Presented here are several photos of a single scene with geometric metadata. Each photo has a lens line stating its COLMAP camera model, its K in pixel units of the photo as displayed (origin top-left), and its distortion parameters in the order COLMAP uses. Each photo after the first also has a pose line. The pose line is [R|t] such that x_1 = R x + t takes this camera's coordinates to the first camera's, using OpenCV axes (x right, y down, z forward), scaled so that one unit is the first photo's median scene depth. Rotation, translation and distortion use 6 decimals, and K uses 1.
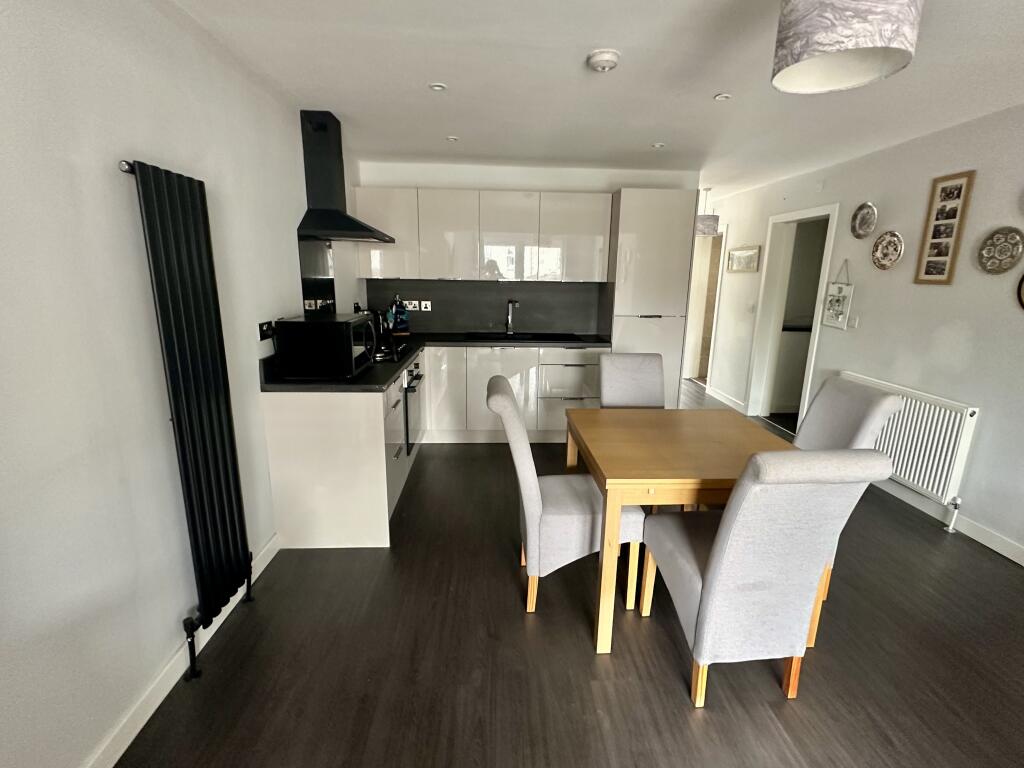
lens RADIAL K [[479.7, 0, 512.0], [0, 479.7, 384.0], [0, 0, 1]] dist [-0.003757, 0.001015]
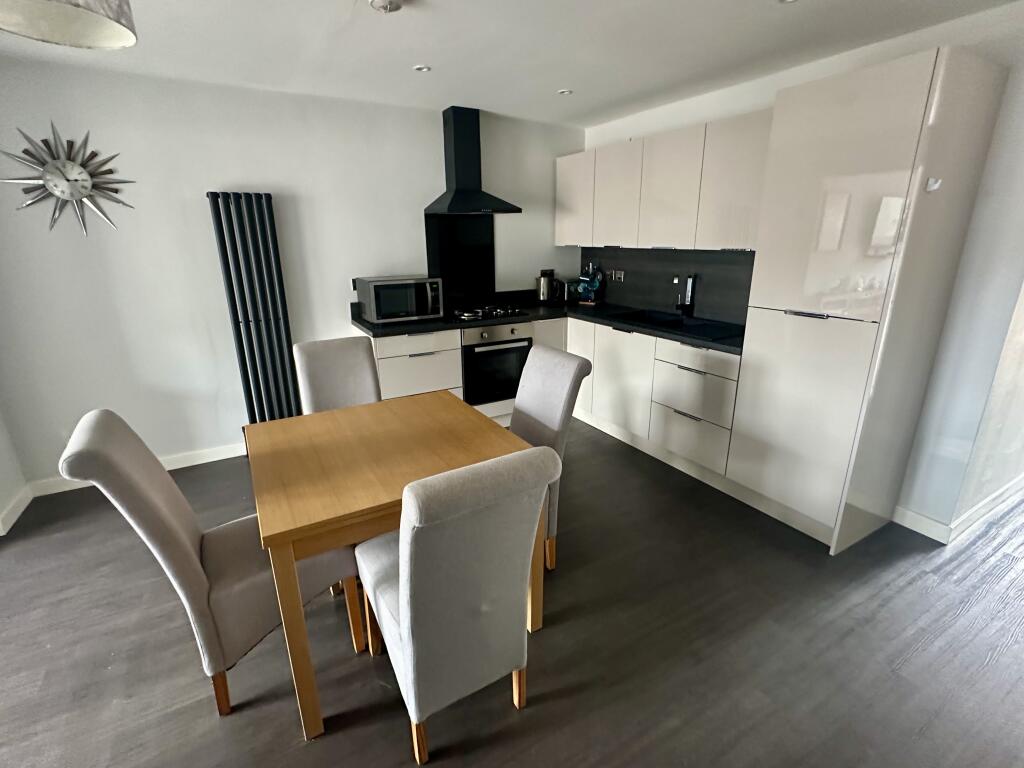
lens RADIAL K [[479.7, 0, 512.0], [0, 479.7, 384.0], [0, 0, 1]] dist [-0.003757, 0.001015]
pose [[0.468993, 0.245466, -0.848405, 0.623273], [-0.184335, 0.966652, 0.177778, -0.096868], [0.863751, 0.073014, 0.498601, 0.412039]]
